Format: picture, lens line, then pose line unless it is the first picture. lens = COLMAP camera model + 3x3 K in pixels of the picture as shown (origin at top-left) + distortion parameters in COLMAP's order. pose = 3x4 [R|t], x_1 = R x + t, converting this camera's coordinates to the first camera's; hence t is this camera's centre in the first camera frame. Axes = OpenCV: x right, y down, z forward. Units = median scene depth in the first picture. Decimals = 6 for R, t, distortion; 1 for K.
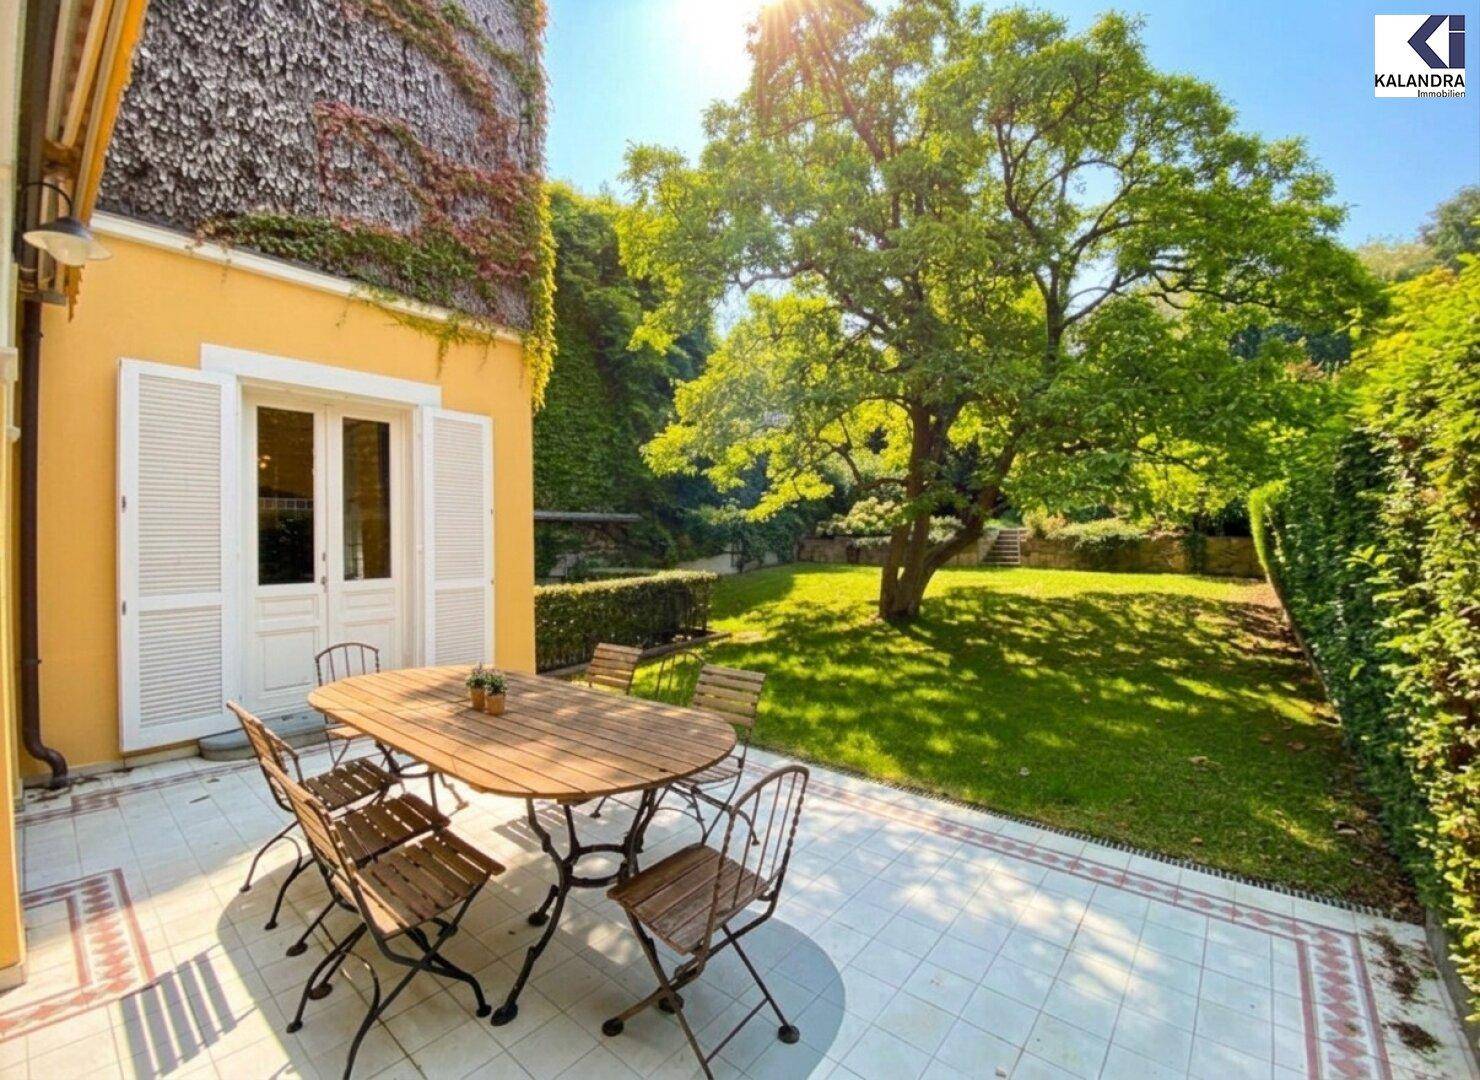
lens RADIAL K [[622.8, 0, 740.0], [0, 622.8, 540.0], [0, 0, 1]] dist [0.000531, 0.000016]
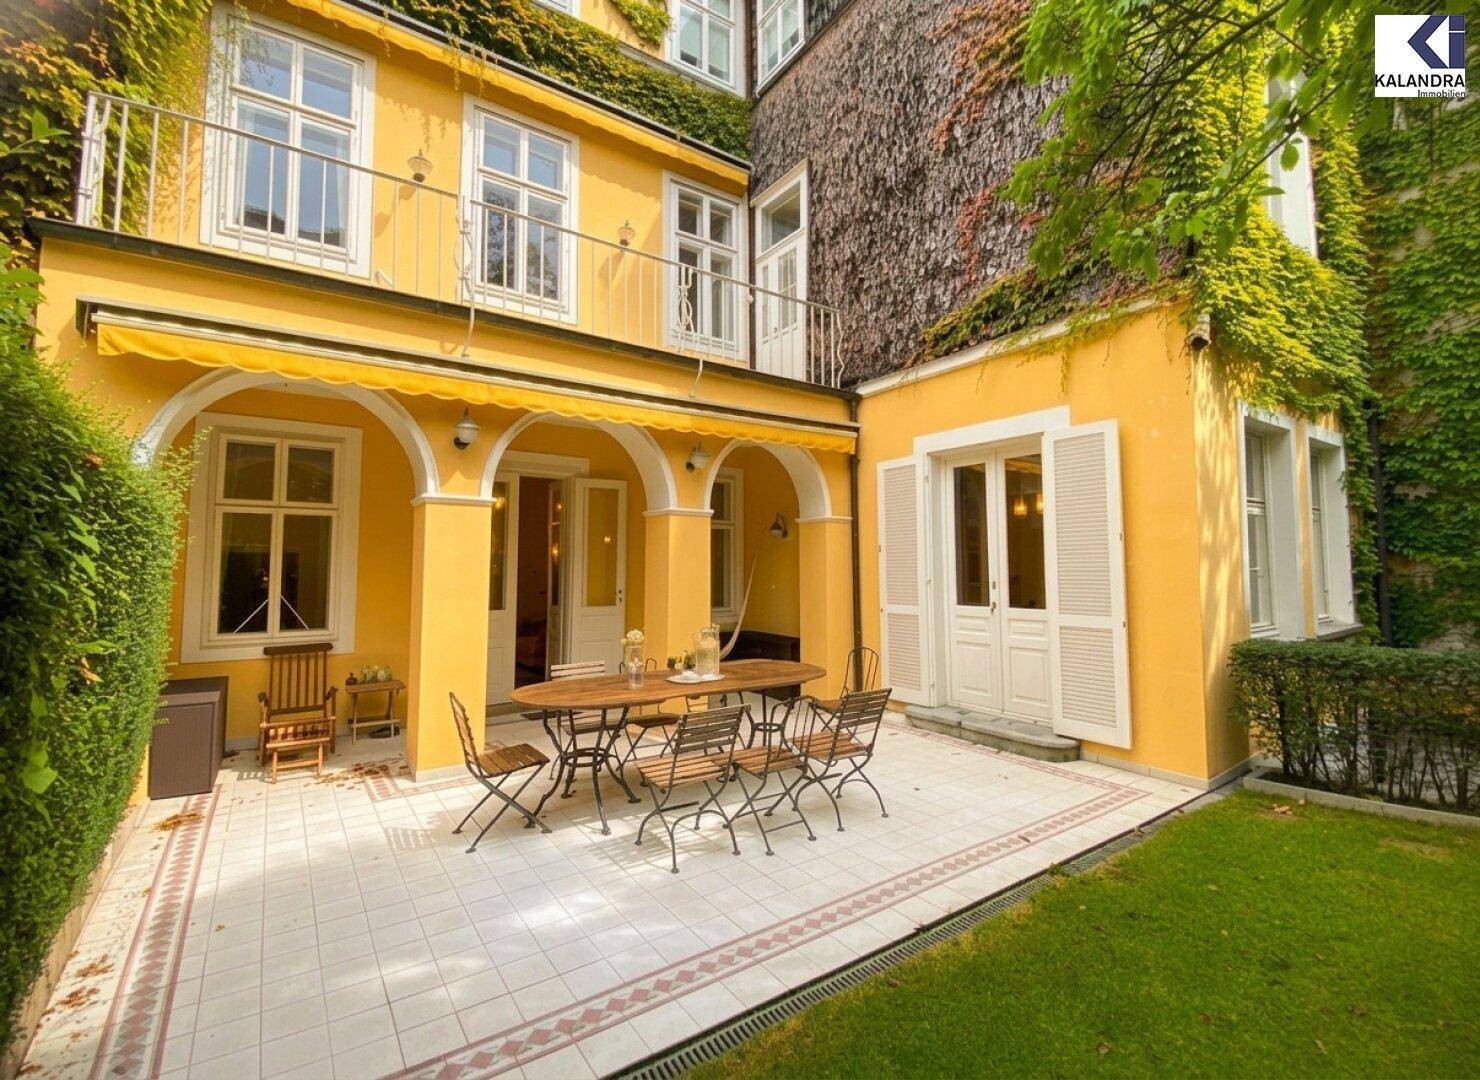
lens RADIAL K [[660.5, 0, 742.6], [0, 660.5, 521.6], [0, 0, 1]] dist [0.001388, 0.000284]
pose [[-0.263031, -0.064581, -0.962624, 0.646209], [0.011672, 0.997471, -0.070108, -0.010688], [0.964717, -0.029676, -0.261612, 0.881513]]
